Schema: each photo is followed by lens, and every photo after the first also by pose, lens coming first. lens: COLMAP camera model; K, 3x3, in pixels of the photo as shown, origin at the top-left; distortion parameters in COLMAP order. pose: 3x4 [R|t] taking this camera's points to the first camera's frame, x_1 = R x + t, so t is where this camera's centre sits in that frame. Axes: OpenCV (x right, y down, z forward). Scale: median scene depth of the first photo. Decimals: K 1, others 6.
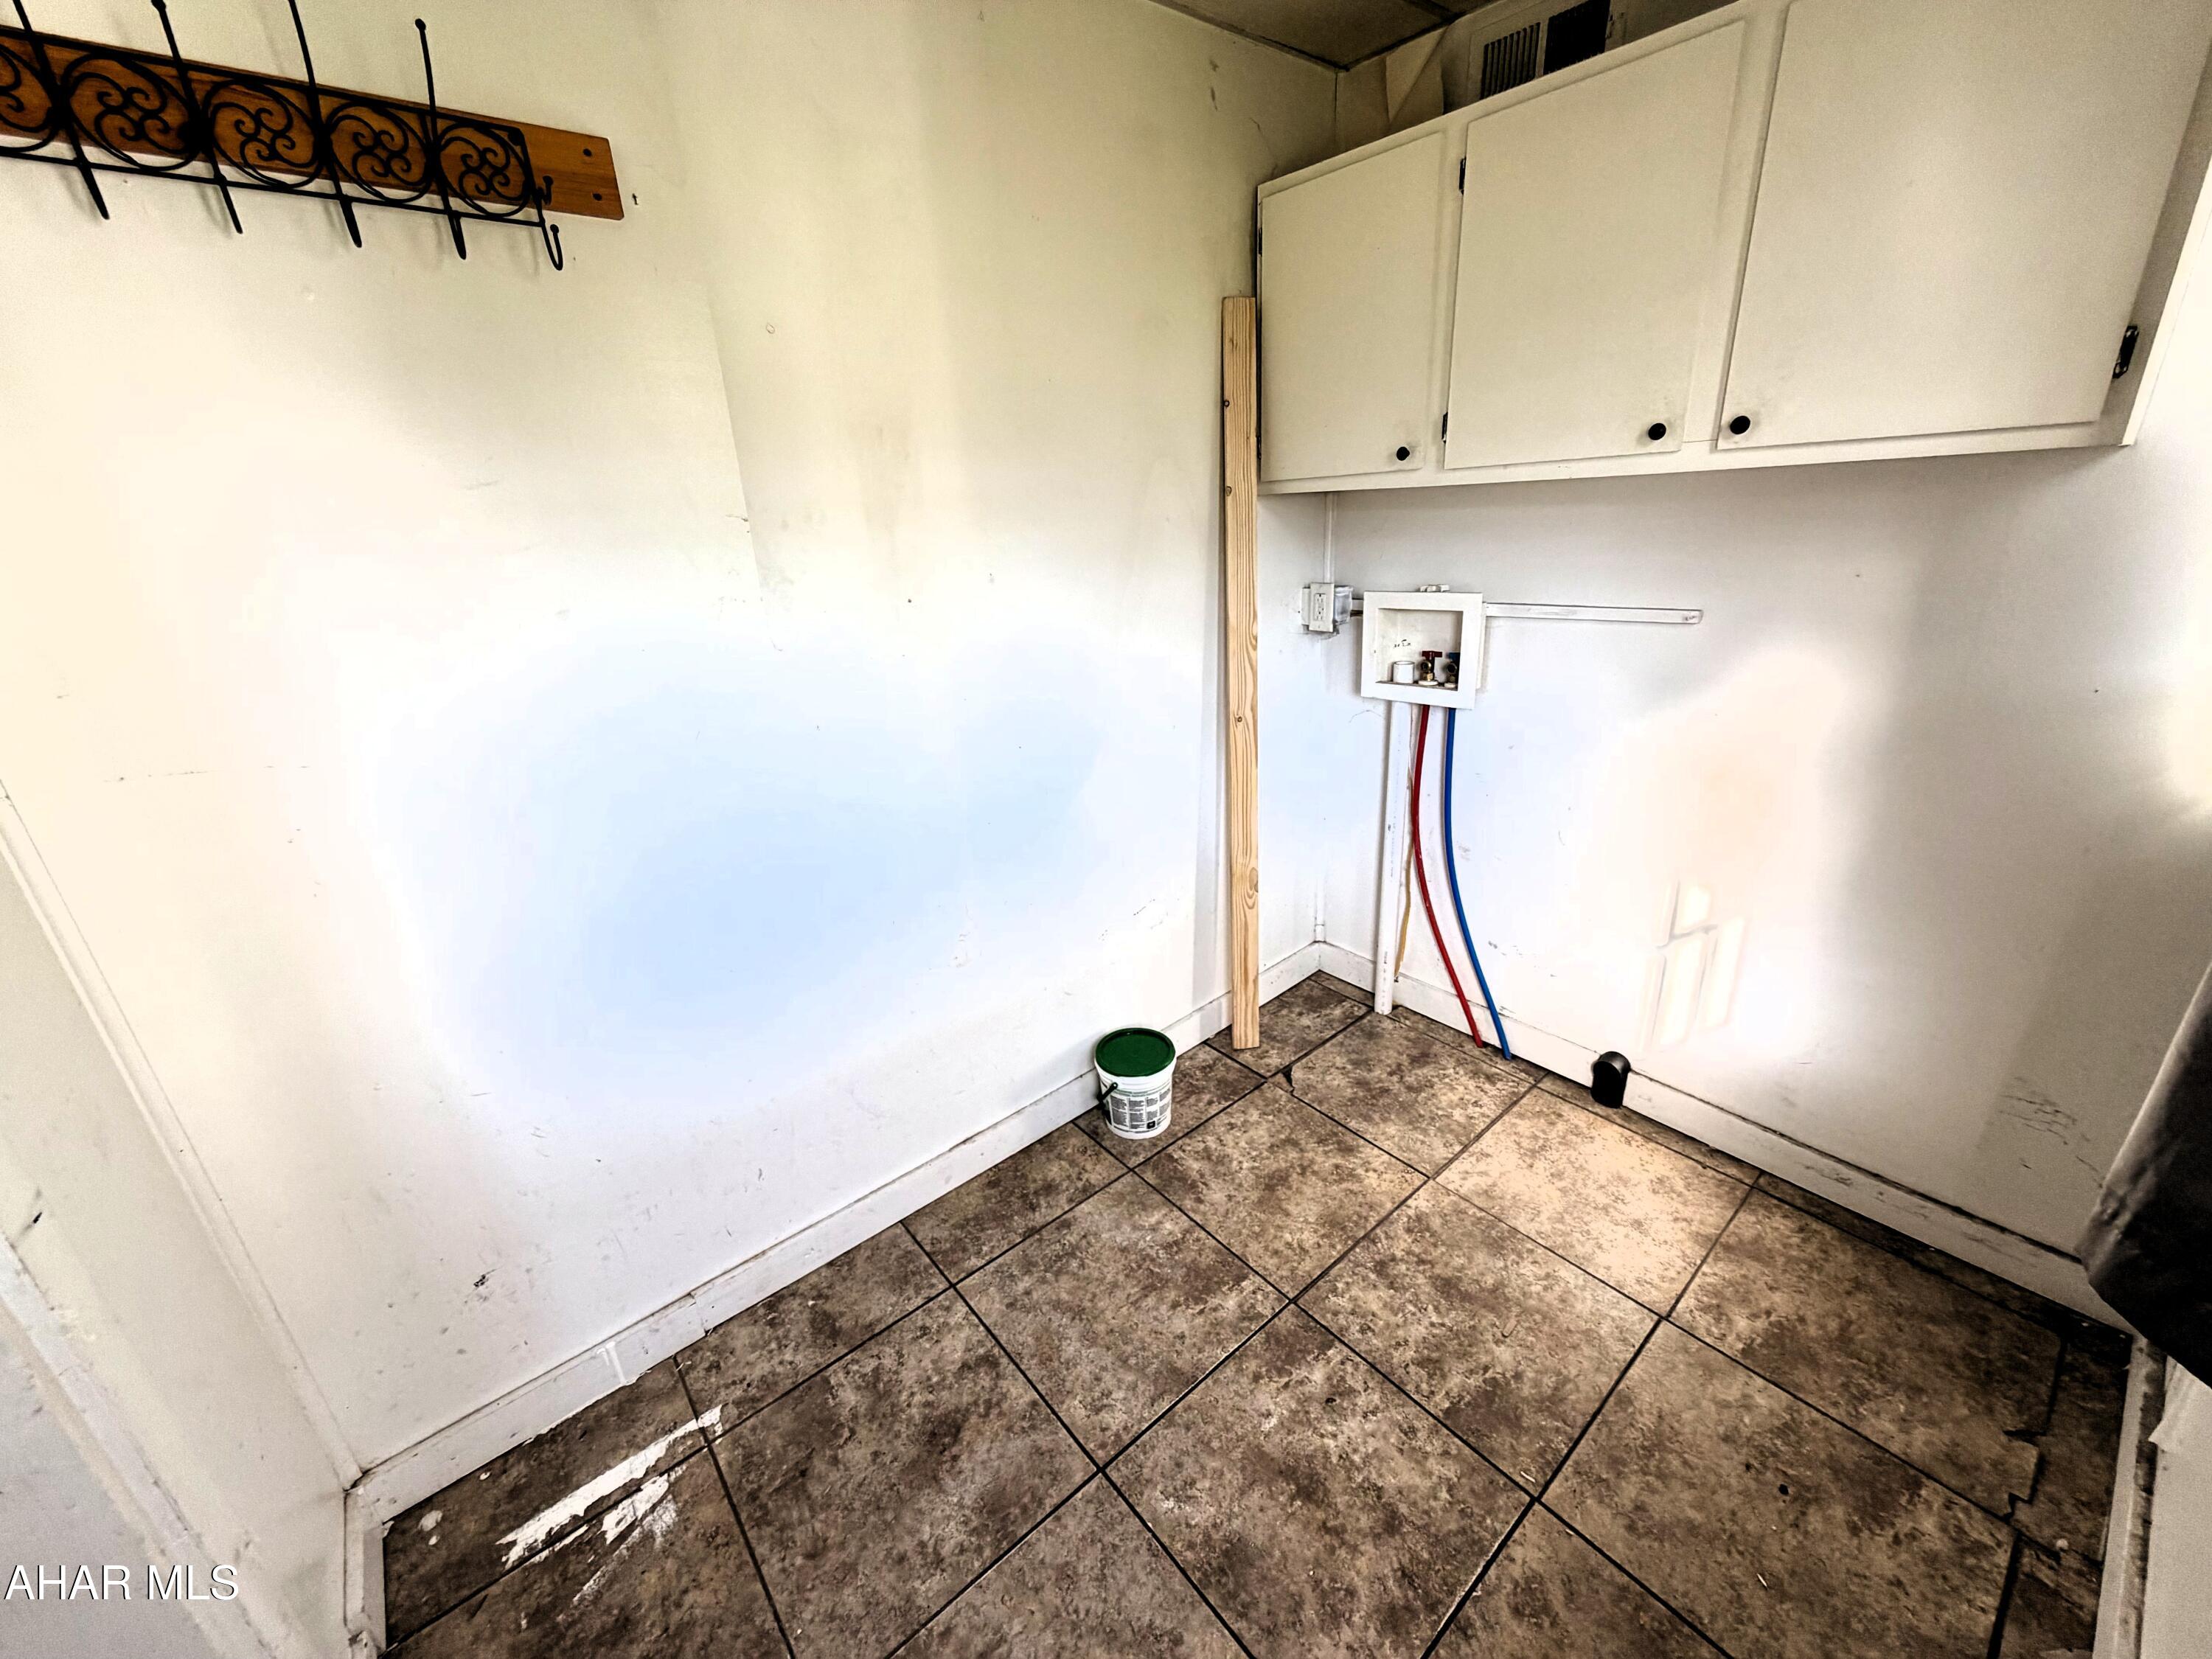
lens RADIAL K [[878.6, 0, 1106.6], [0, 878.6, 829.5], [0, 0, 1]] dist [0.003355, -0.000157]
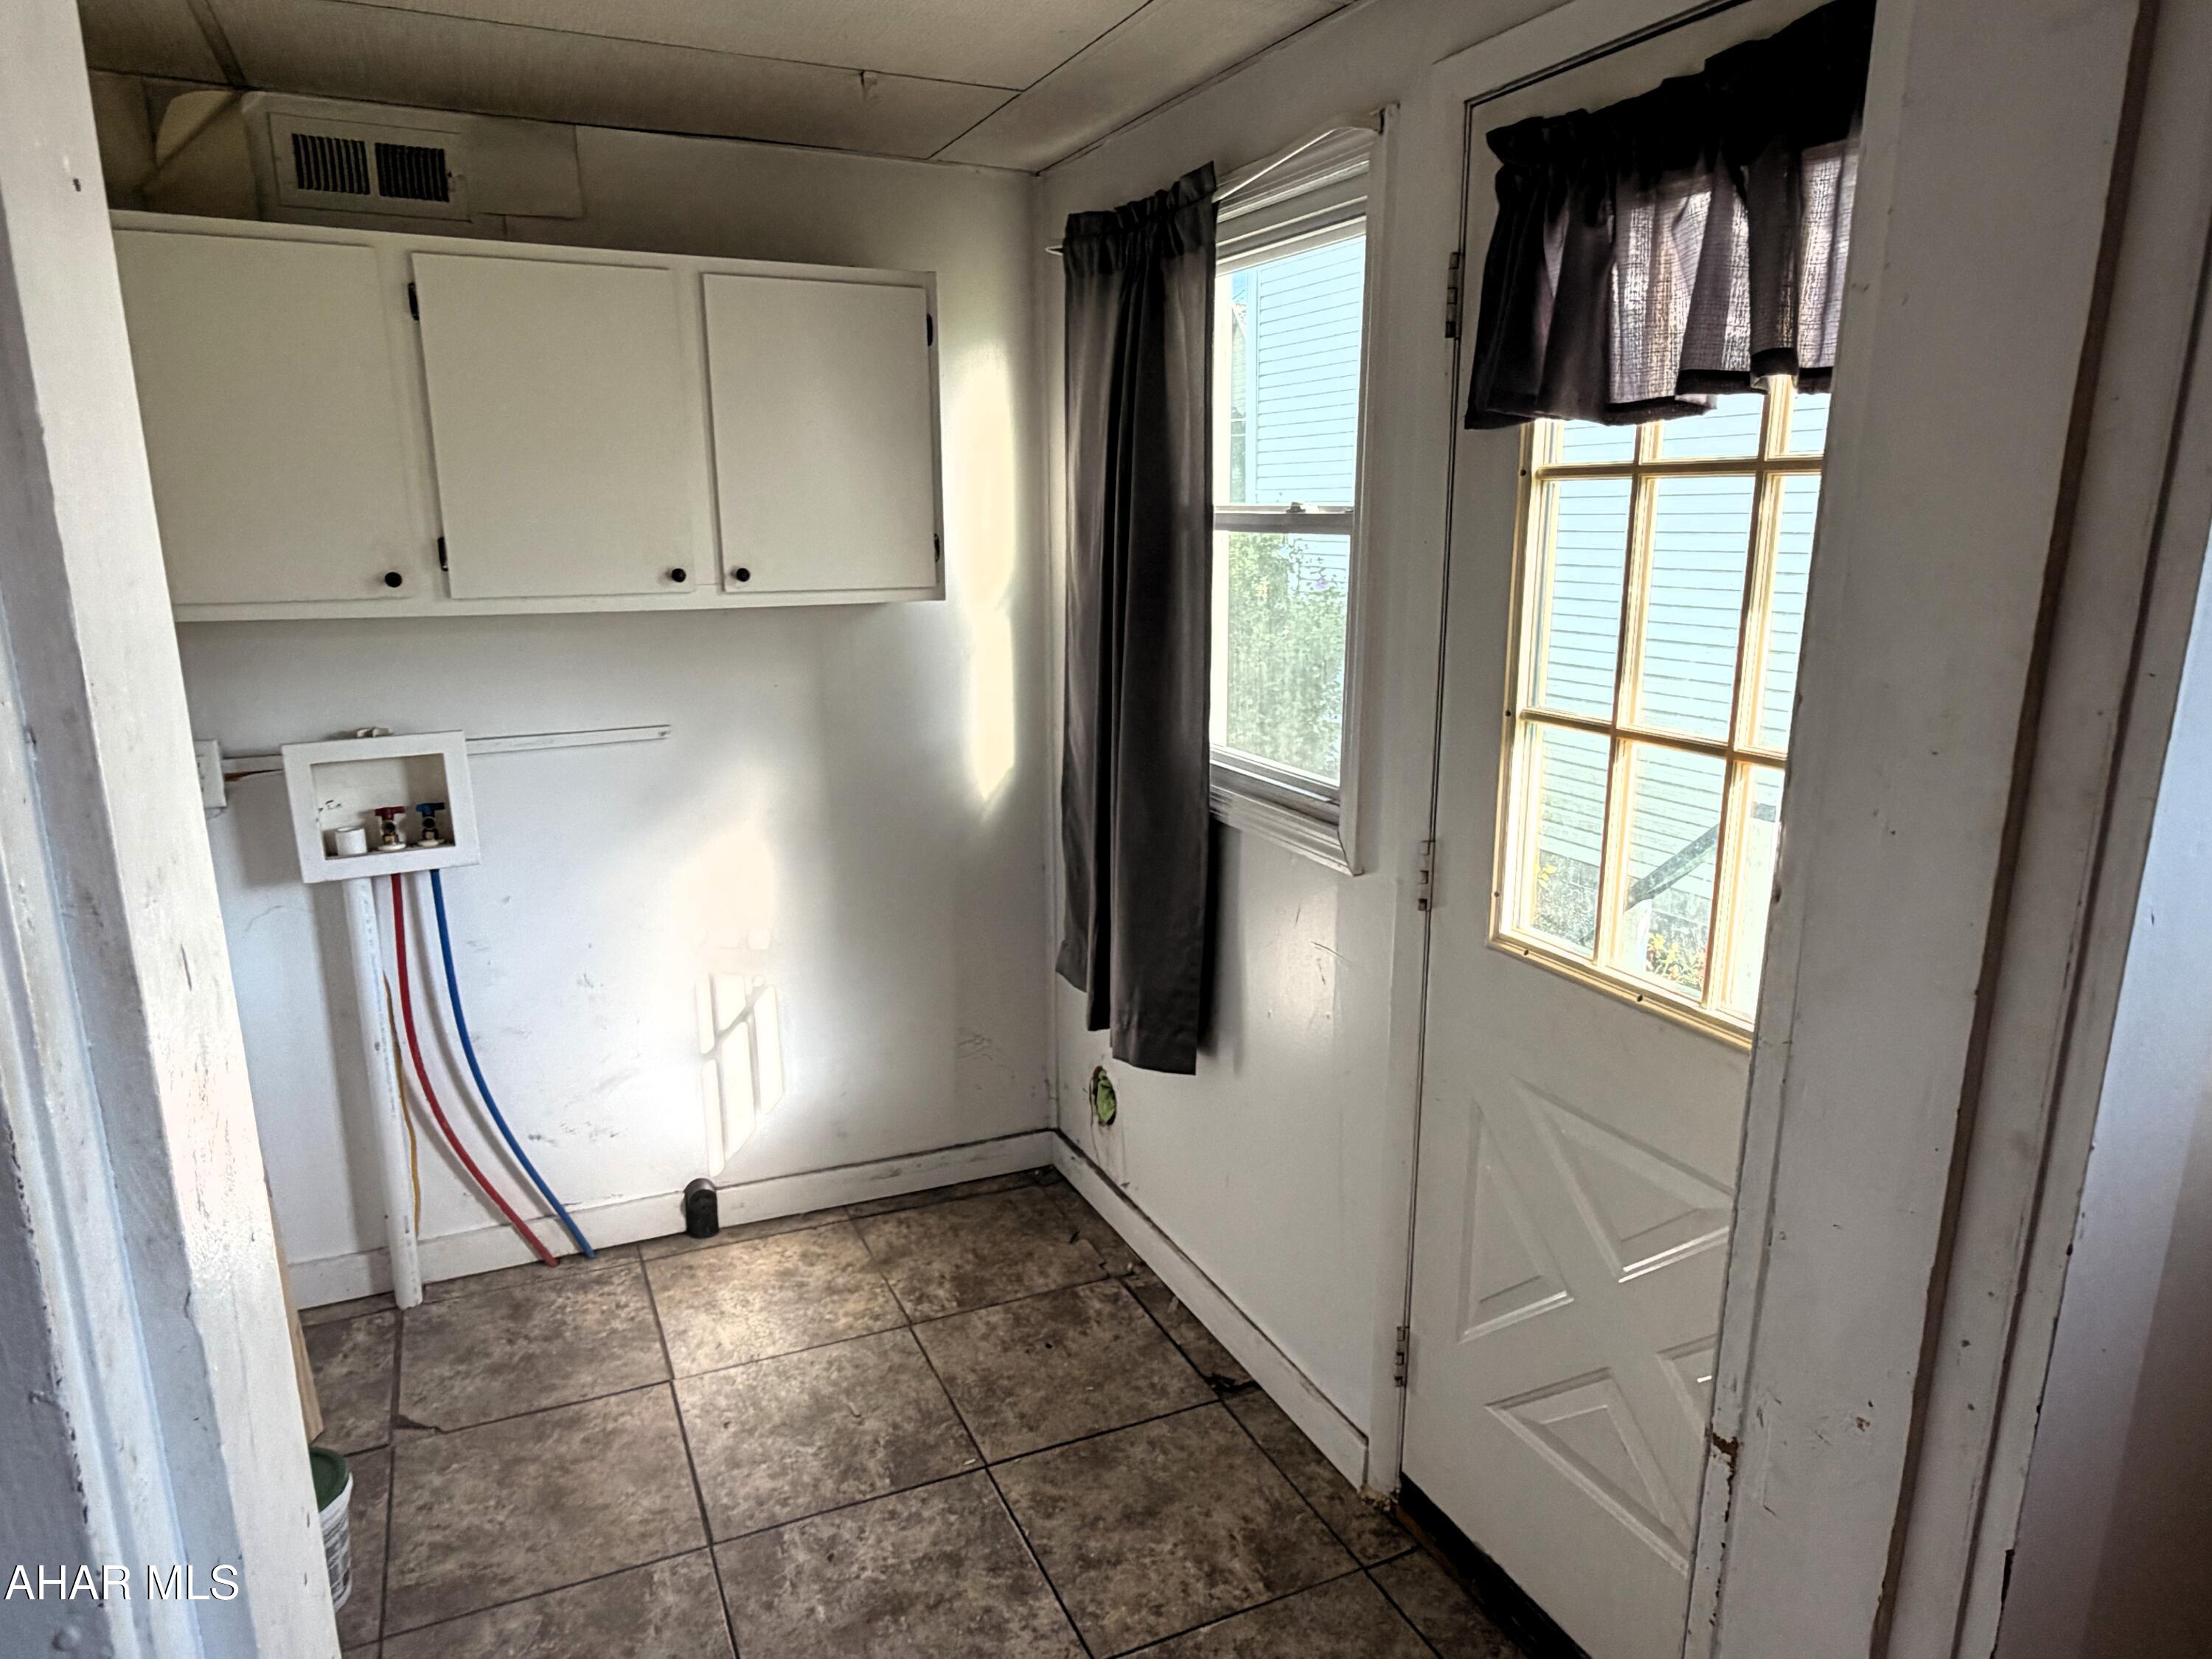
lens RADIAL K [[1377.4, 0, 1105.3], [0, 1377.4, 837.2], [0, 0, 1]] dist [0.000732, 0.000894]
pose [[0.255930, -0.161867, 0.953047, -0.854081], [0.324276, 0.943134, 0.073103, -0.077678], [-0.910684, 0.290341, 0.293866, 0.073368]]
